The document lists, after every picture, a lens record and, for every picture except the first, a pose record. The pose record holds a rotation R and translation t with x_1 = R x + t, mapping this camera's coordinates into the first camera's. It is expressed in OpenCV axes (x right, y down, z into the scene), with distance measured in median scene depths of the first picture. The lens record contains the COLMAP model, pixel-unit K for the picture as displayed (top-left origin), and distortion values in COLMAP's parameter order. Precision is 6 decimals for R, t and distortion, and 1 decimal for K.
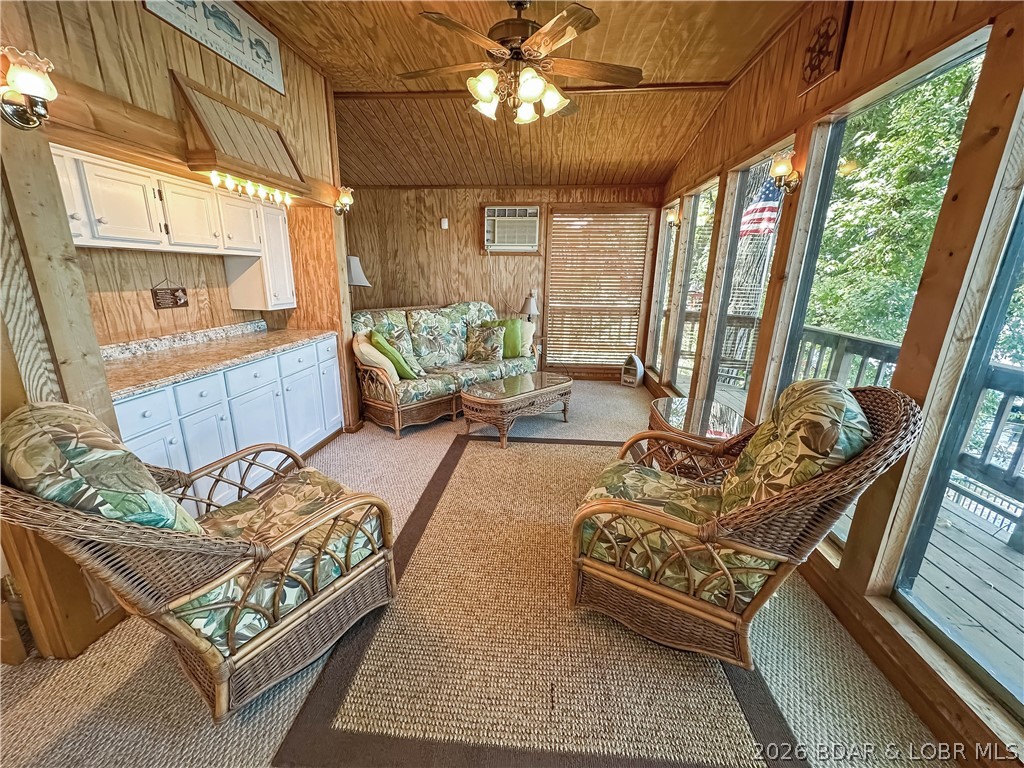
lens RADIAL K [[403.8, 0, 512.0], [0, 403.8, 384.0], [0, 0, 1]] dist [-0.003408, -0.000303]
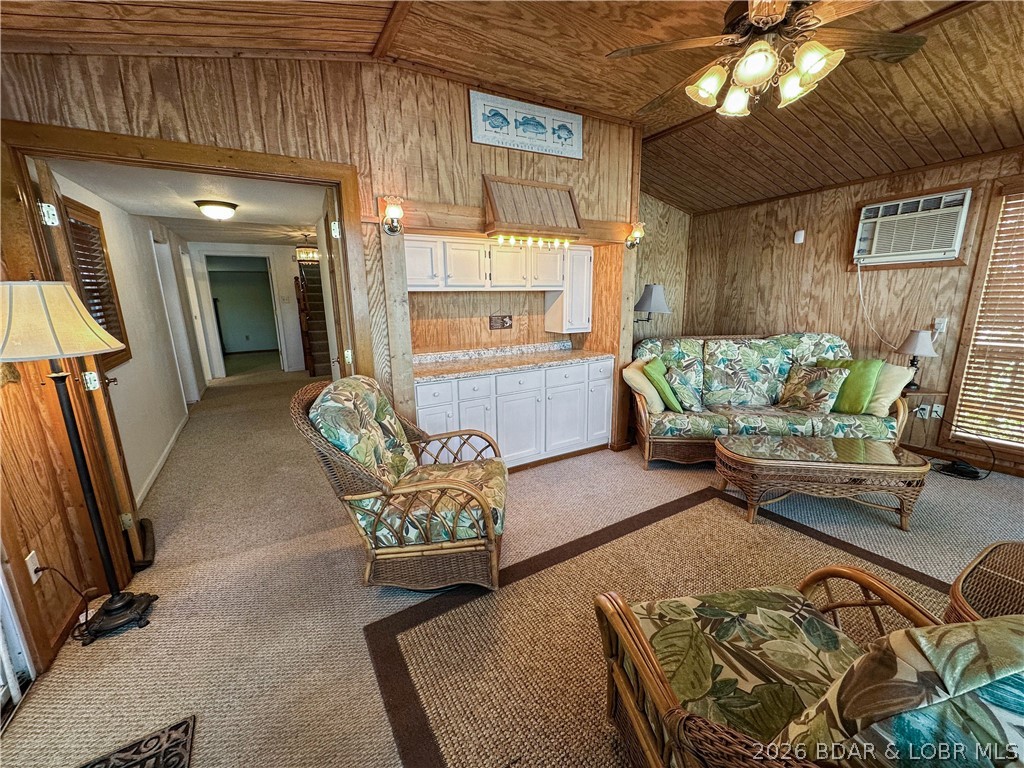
lens RADIAL K [[403.8, 0, 512.0], [0, 403.8, 384.0], [0, 0, 1]] dist [-0.003408, -0.000303]
pose [[0.585294, 0.141194, -0.798433, 0.290242], [-0.187003, 0.981680, 0.036516, -0.043061], [0.788962, 0.127937, 0.600976, 0.144109]]
